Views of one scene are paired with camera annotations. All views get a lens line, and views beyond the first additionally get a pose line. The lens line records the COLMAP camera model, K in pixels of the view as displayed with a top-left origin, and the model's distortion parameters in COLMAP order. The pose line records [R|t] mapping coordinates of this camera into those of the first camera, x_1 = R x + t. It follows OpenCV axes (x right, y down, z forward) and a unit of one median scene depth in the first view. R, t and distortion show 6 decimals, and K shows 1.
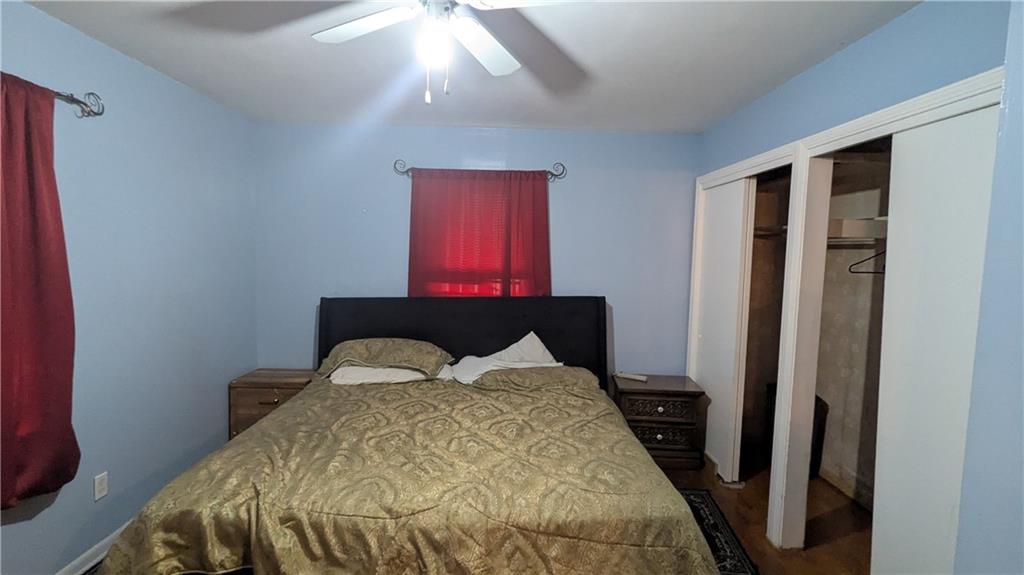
lens RADIAL K [[486.1, 0, 508.7], [0, 486.1, 287.1], [0, 0, 1]] dist [-0.002568, 0.001232]
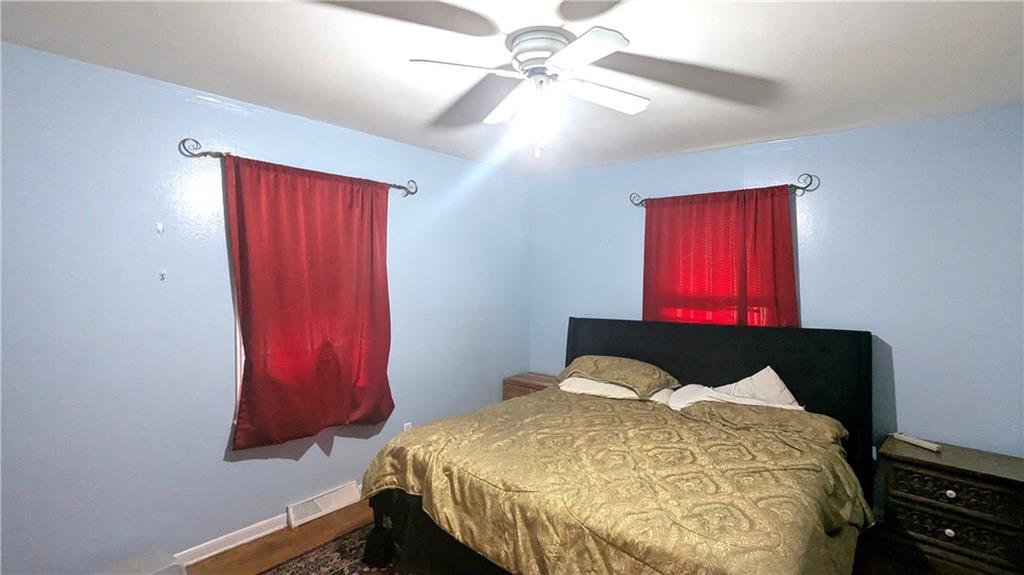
lens RADIAL K [[486.1, 0, 511.2], [0, 486.1, 285.9], [0, 0, 1]] dist [-0.002568, 0.001232]
pose [[0.756115, 0.002607, -0.654434, 0.305989], [-0.039506, 0.998350, -0.041667, 0.000944], [0.653245, 0.057359, 0.754971, 0.018304]]
